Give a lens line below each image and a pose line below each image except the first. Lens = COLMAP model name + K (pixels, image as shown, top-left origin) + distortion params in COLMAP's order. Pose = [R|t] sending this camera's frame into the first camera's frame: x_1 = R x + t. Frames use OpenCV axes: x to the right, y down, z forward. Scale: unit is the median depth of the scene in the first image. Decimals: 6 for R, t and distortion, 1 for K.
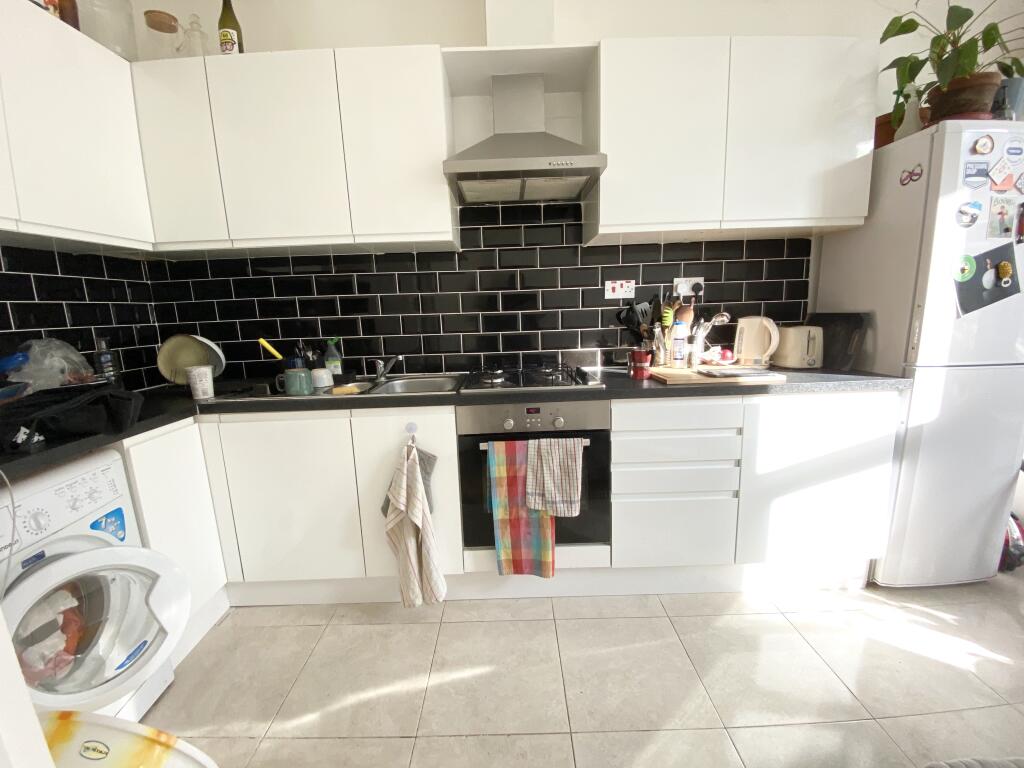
lens RADIAL K [[415.9, 0, 512.8], [0, 415.9, 385.7], [0, 0, 1]] dist [0.036432, -0.026738]
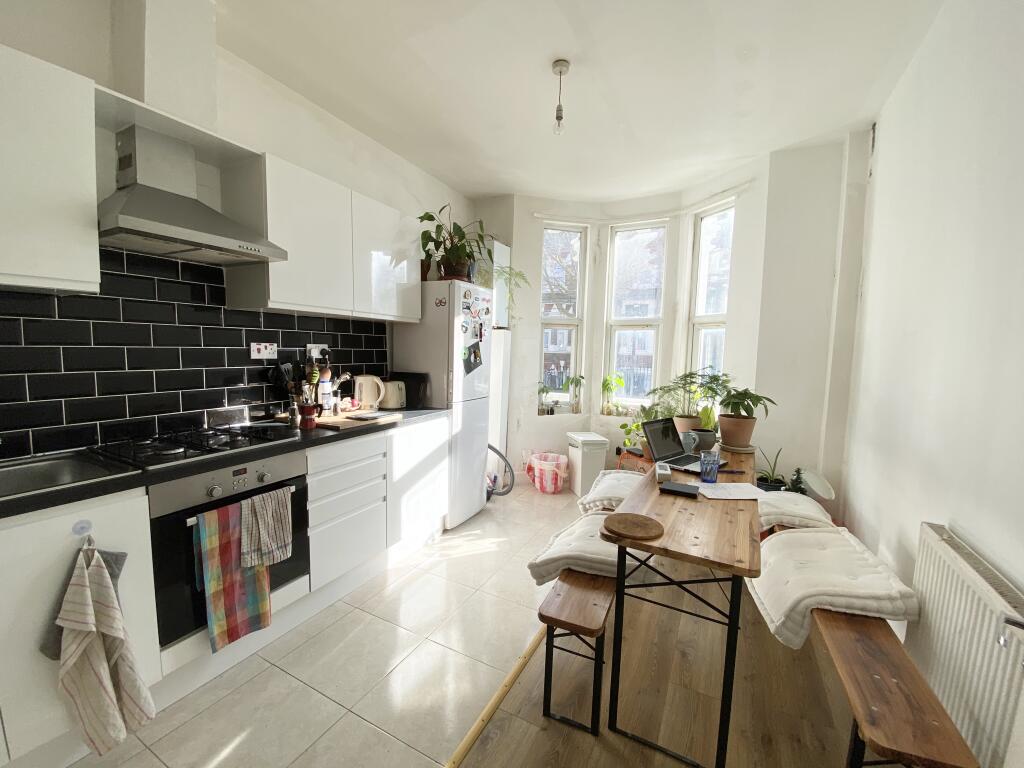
lens RADIAL K [[415.9, 0, 512.8], [0, 415.9, 385.7], [0, 0, 1]] dist [0.036432, -0.026738]
pose [[0.460148, -0.036594, 0.887088, -0.548070], [0.114285, 0.993279, -0.018307, -0.055706], [-0.880456, 0.109805, 0.461237, -0.103212]]
